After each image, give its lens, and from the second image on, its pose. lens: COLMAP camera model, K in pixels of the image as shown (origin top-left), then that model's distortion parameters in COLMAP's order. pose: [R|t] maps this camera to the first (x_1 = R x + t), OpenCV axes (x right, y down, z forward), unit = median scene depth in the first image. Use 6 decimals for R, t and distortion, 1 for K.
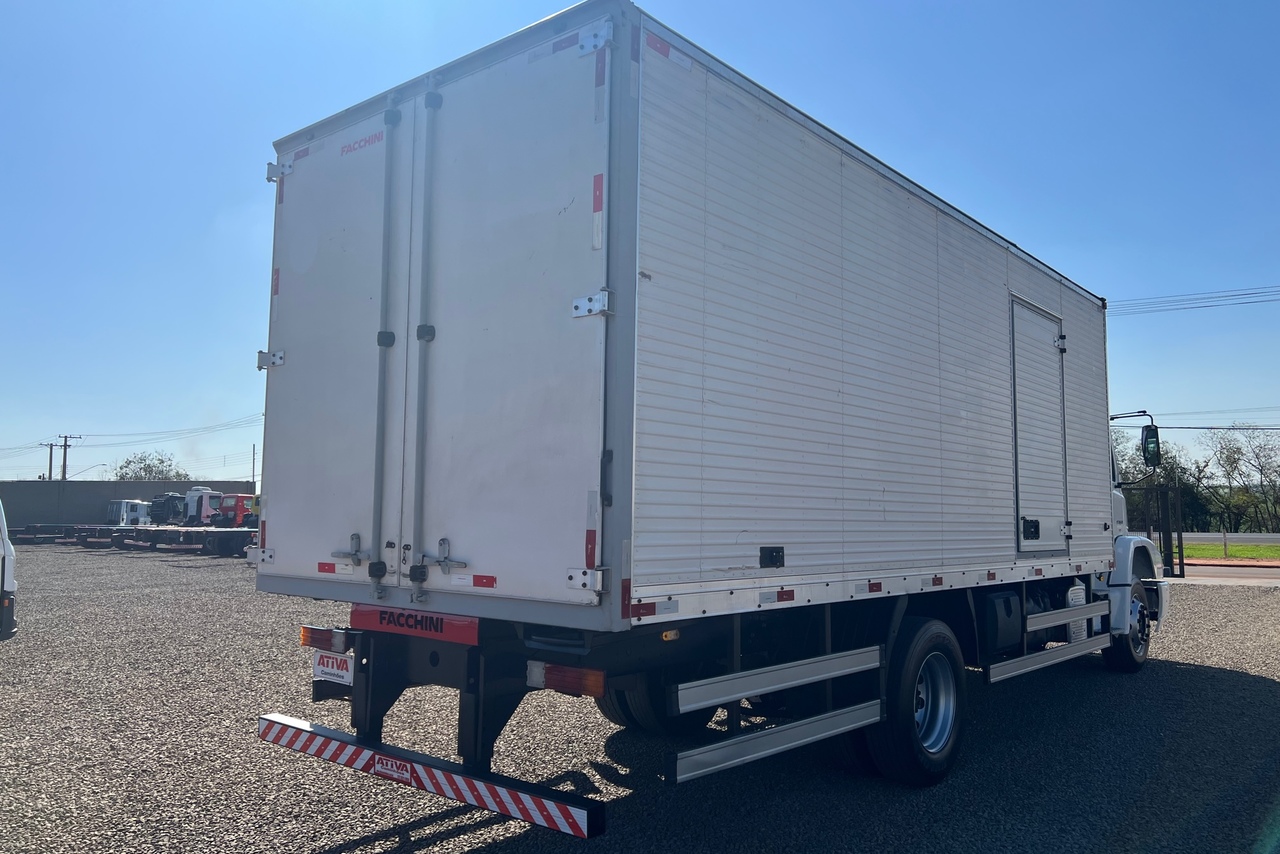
lens RADIAL K [[945.7, 0, 639.2], [0, 945.7, 420.3], [0, 0, 1]] dist [0.072592, -0.030120]
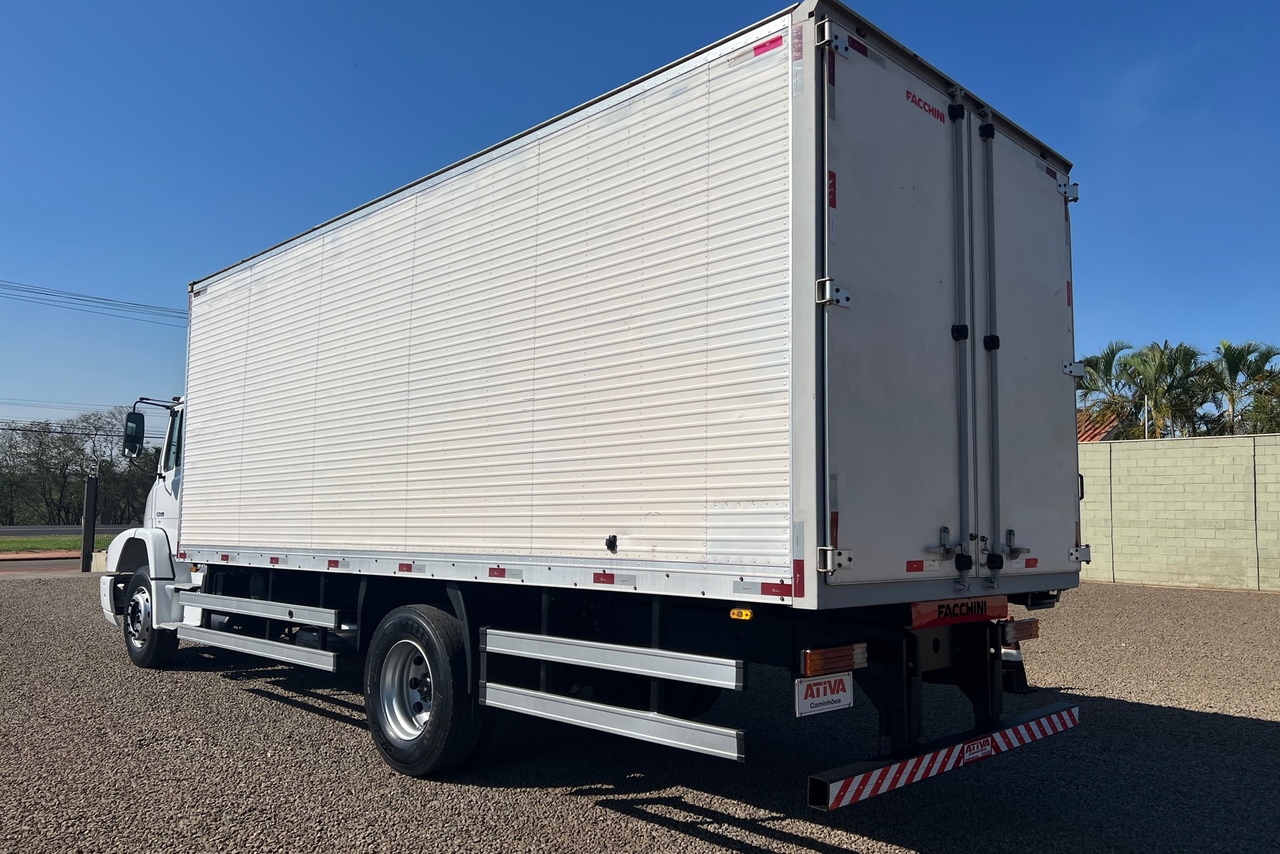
lens RADIAL K [[945.7, 0, 648.6], [0, 945.7, 430.9], [0, 0, 1]] dist [0.072592, -0.030120]
pose [[0.081968, 0.087458, 0.992790, -1.330616], [-0.106217, 0.991235, -0.078551, 0.135971], [-0.990959, -0.099012, 0.090540, 1.270523]]
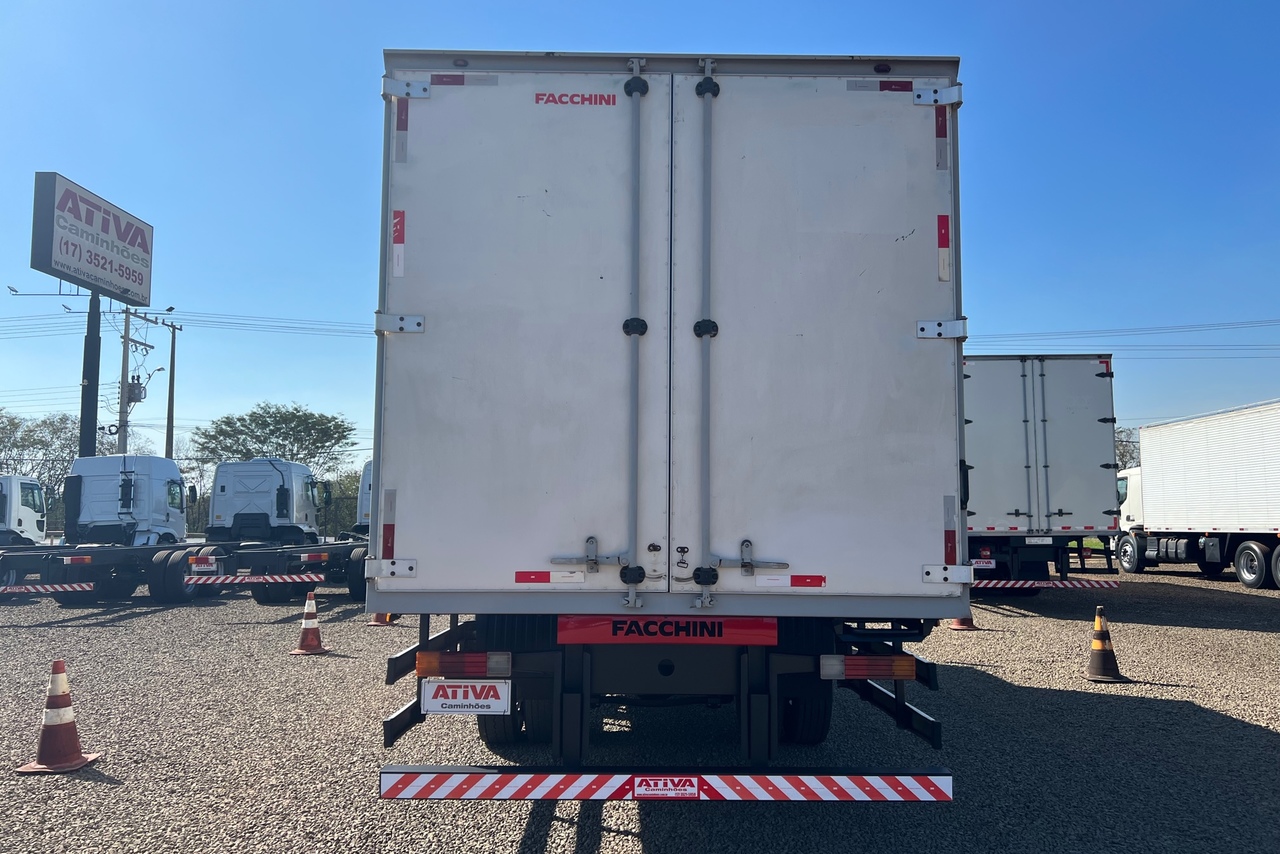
lens RADIAL K [[945.7, 0, 636.1], [0, 945.7, 420.4], [0, 0, 1]] dist [0.072592, -0.030120]
pose [[0.757429, 0.062091, 0.649958, -0.889323], [-0.060592, 0.997857, -0.024715, 0.030620], [-0.650100, -0.020662, 0.759568, 0.312457]]
